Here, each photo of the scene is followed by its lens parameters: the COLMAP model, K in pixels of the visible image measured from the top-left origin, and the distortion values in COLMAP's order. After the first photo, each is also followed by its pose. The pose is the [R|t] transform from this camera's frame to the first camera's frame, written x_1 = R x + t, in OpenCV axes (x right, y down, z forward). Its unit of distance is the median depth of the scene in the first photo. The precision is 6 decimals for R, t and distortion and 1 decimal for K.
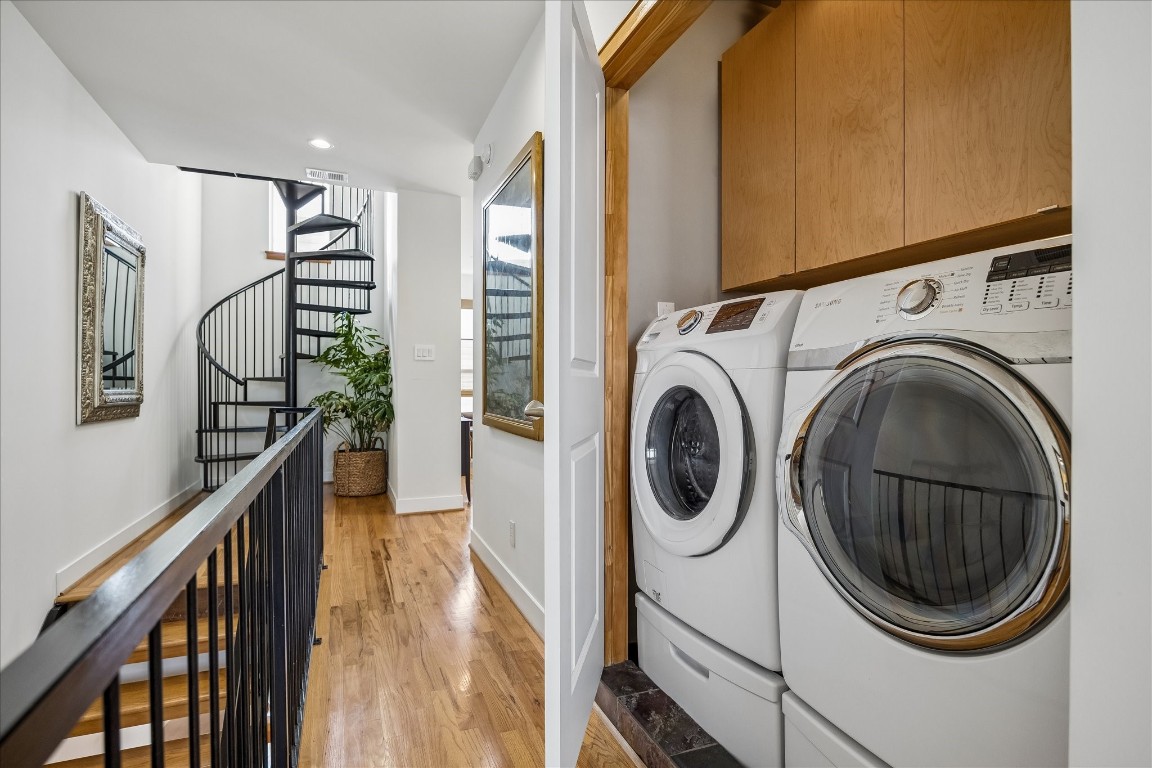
lens RADIAL K [[580.8, 0, 576.0], [0, 580.8, 384.0], [0, 0, 1]] dist [-0.001026, 0.000079]
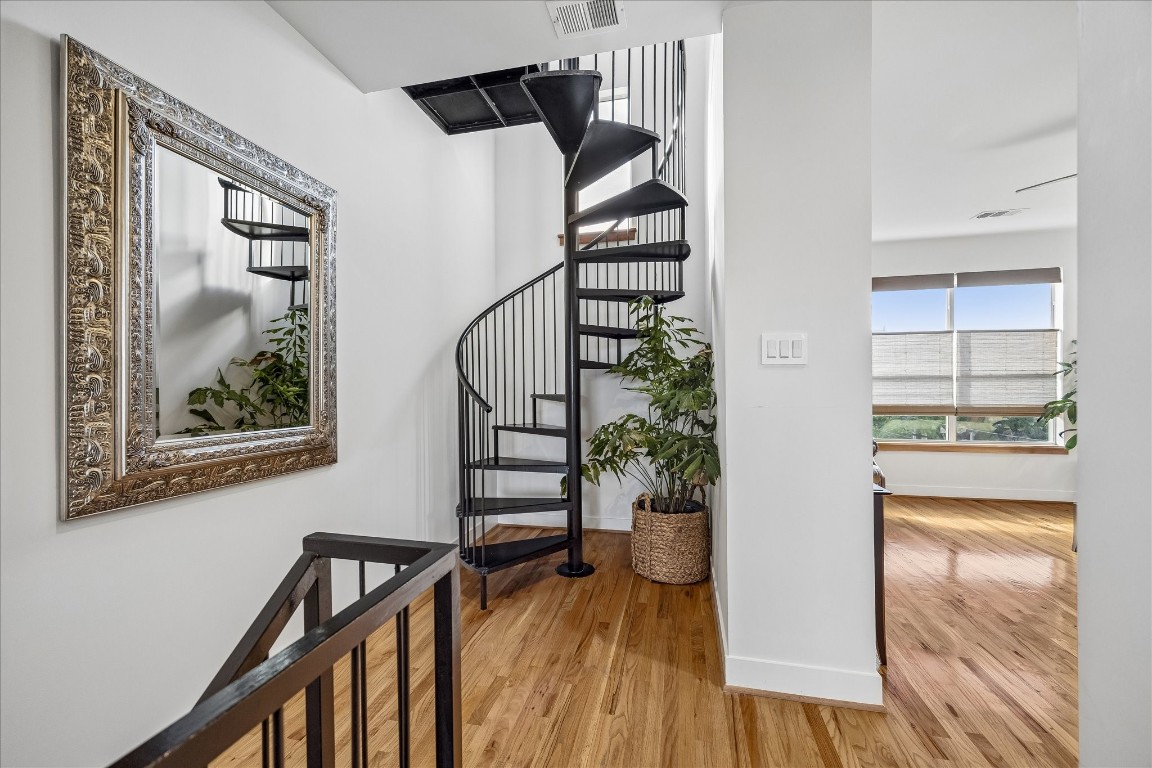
lens RADIAL K [[457.8, 0, 574.0], [0, 457.8, 381.5], [0, 0, 1]] dist [-0.000213, 0.000123]
pose [[0.815303, -0.010658, -0.578937, -0.161840], [0.005484, 0.999928, -0.010685, -0.021589], [0.579009, 0.005537, 0.815302, 0.524939]]
